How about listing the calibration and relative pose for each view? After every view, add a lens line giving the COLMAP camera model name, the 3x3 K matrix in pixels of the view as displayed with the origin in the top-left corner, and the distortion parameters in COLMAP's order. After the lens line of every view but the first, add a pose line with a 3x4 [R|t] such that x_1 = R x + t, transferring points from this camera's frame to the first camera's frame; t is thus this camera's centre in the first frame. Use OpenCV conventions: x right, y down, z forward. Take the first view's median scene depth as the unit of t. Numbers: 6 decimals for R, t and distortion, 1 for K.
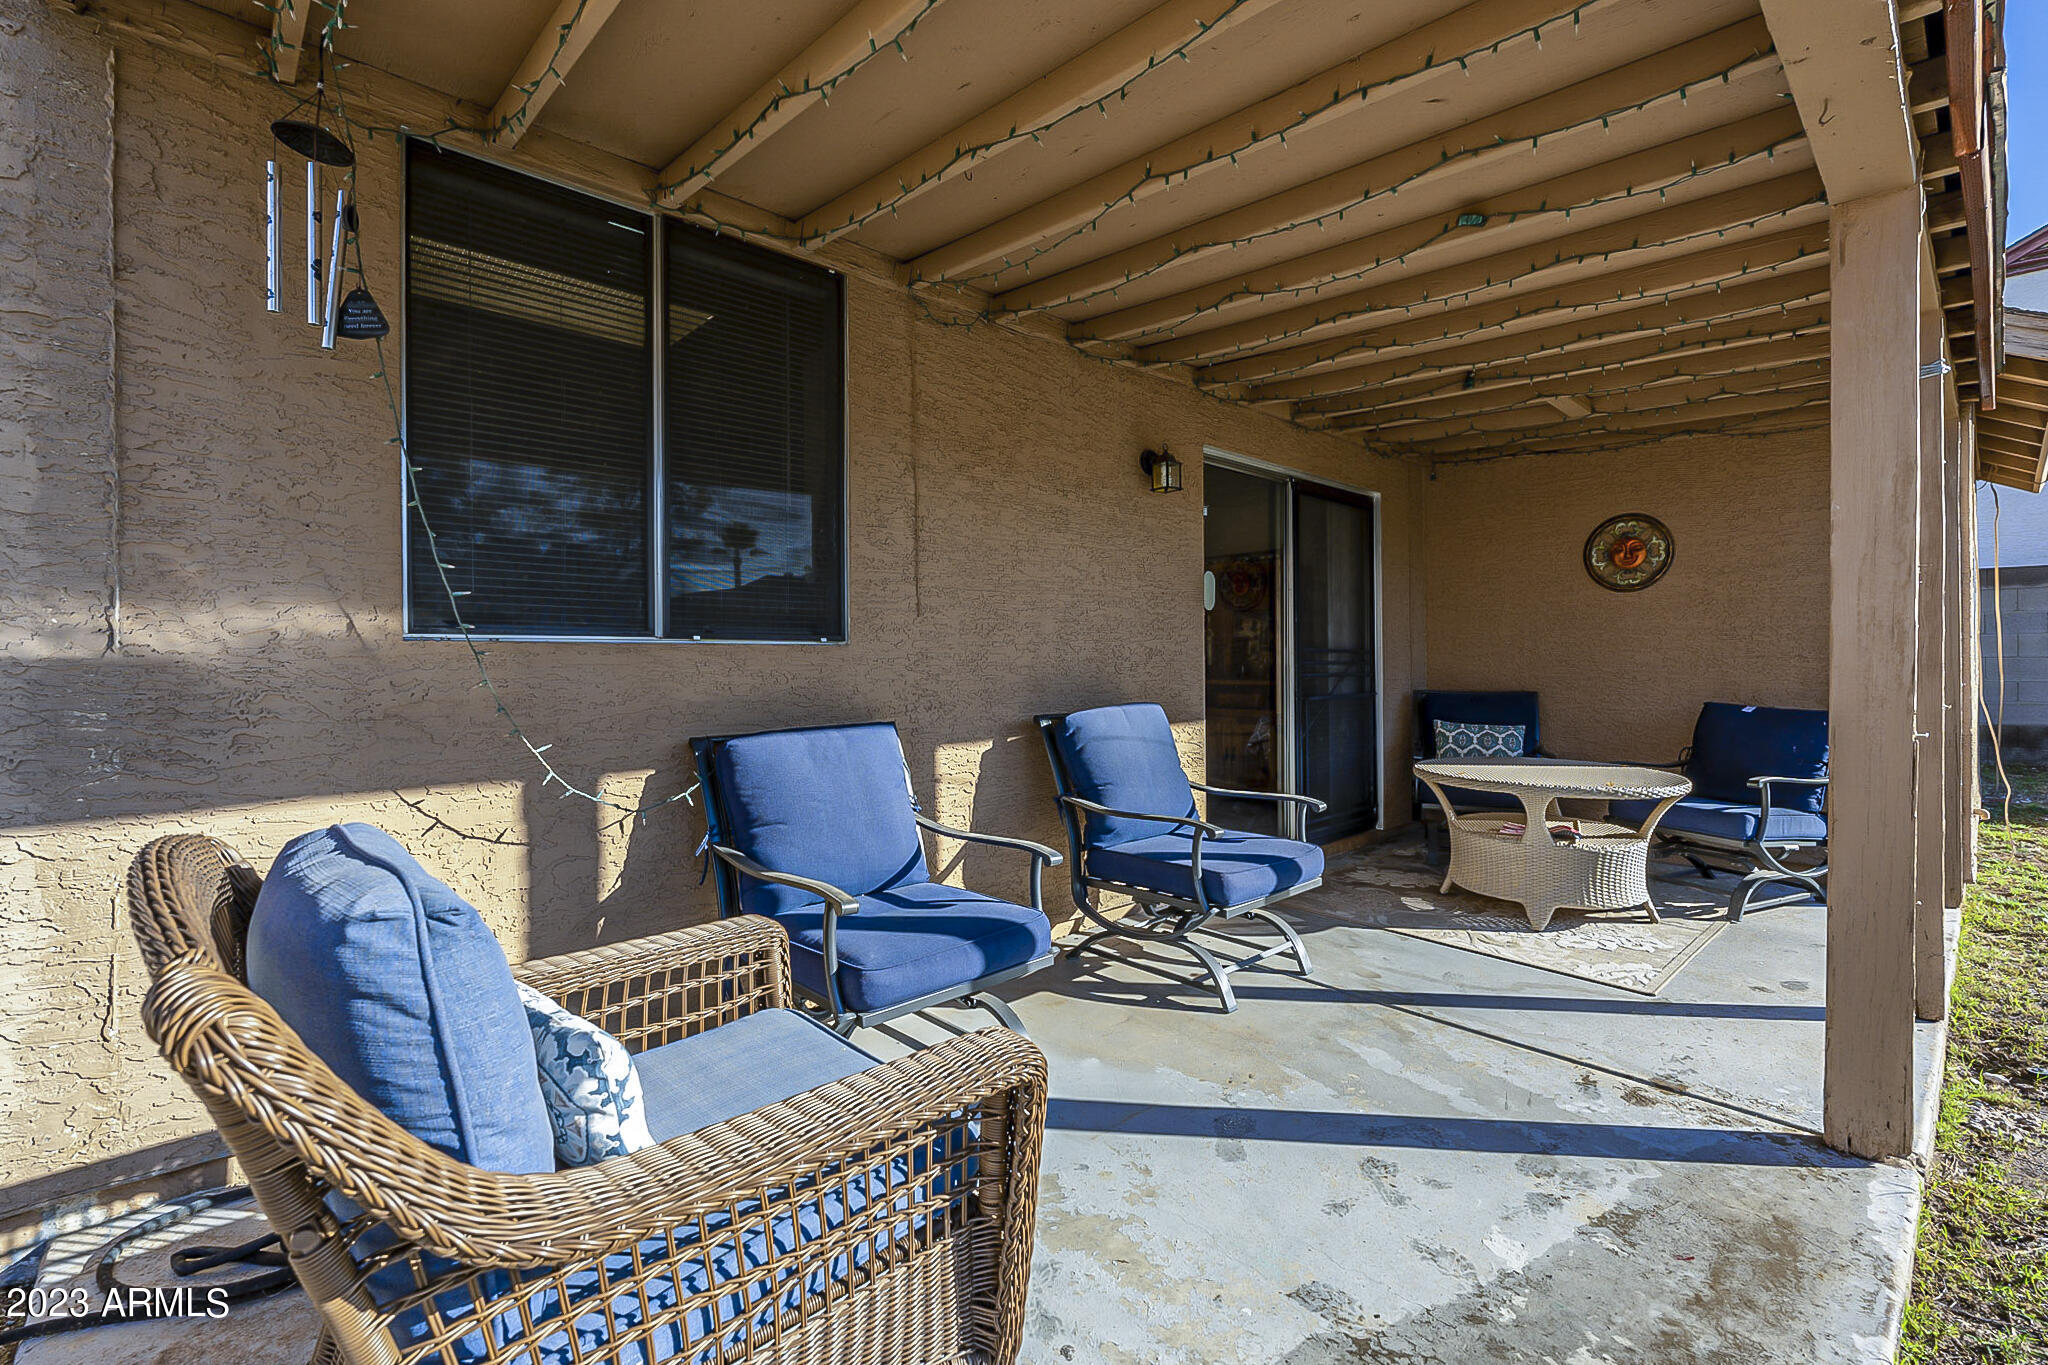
lens RADIAL K [[905.4, 0, 1023.5], [0, 905.4, 664.9], [0, 0, 1]] dist [-0.007104, 0.001817]
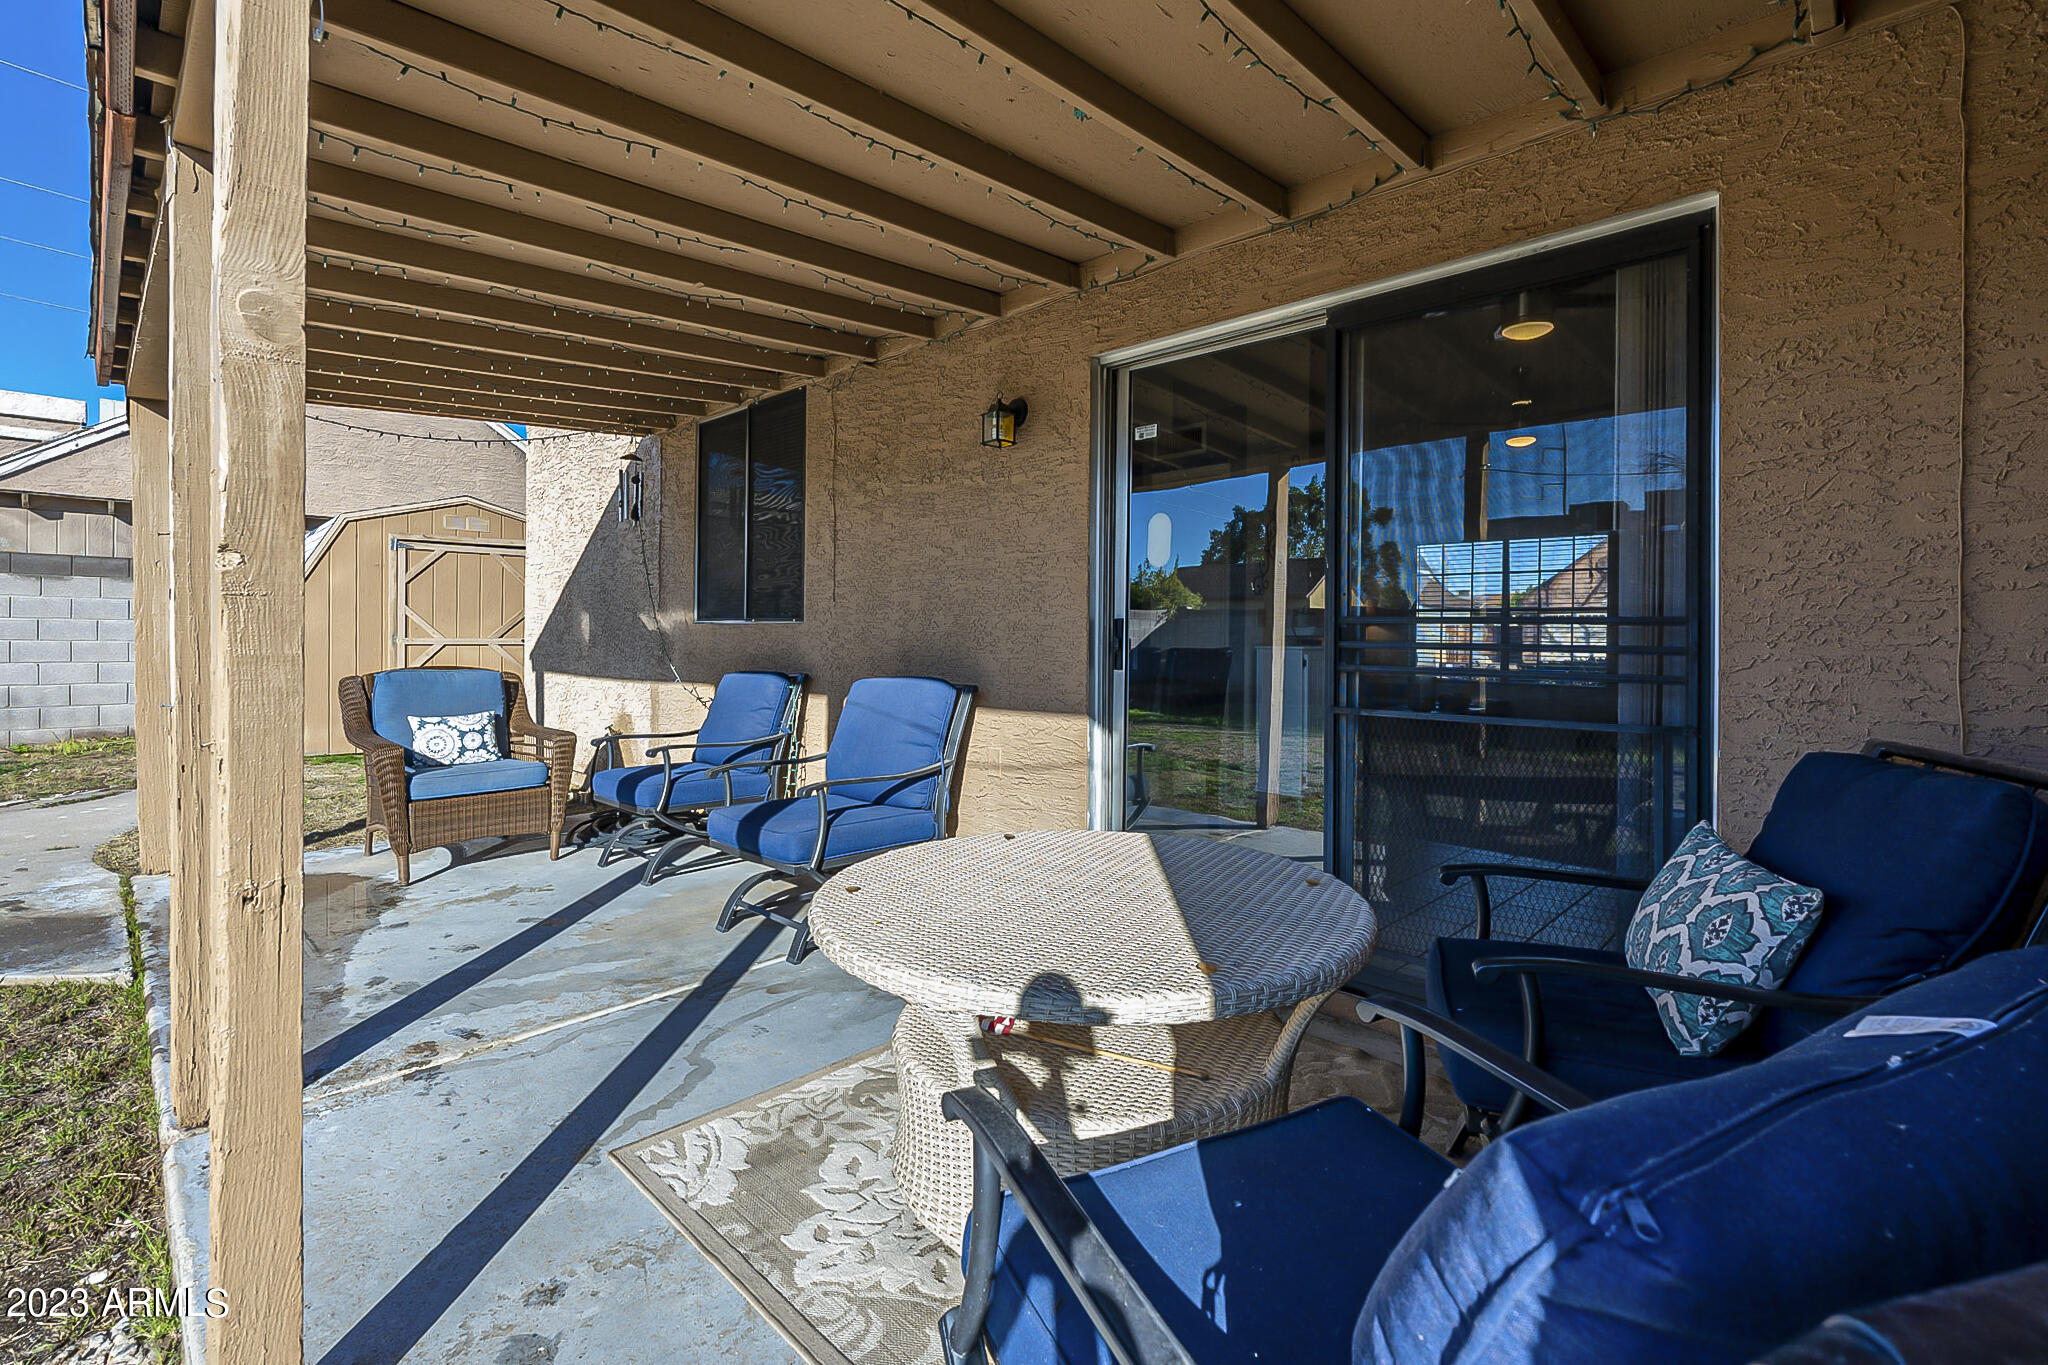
lens RADIAL K [[905.4, 0, 1009.8], [0, 905.4, 641.9], [0, 0, 1]] dist [-0.007104, 0.001817]
pose [[0.045774, 0.011489, -0.998886, 1.227246], [-0.013817, 0.999845, 0.010867, -0.009908], [0.998856, 0.013305, 0.045926, 1.137476]]
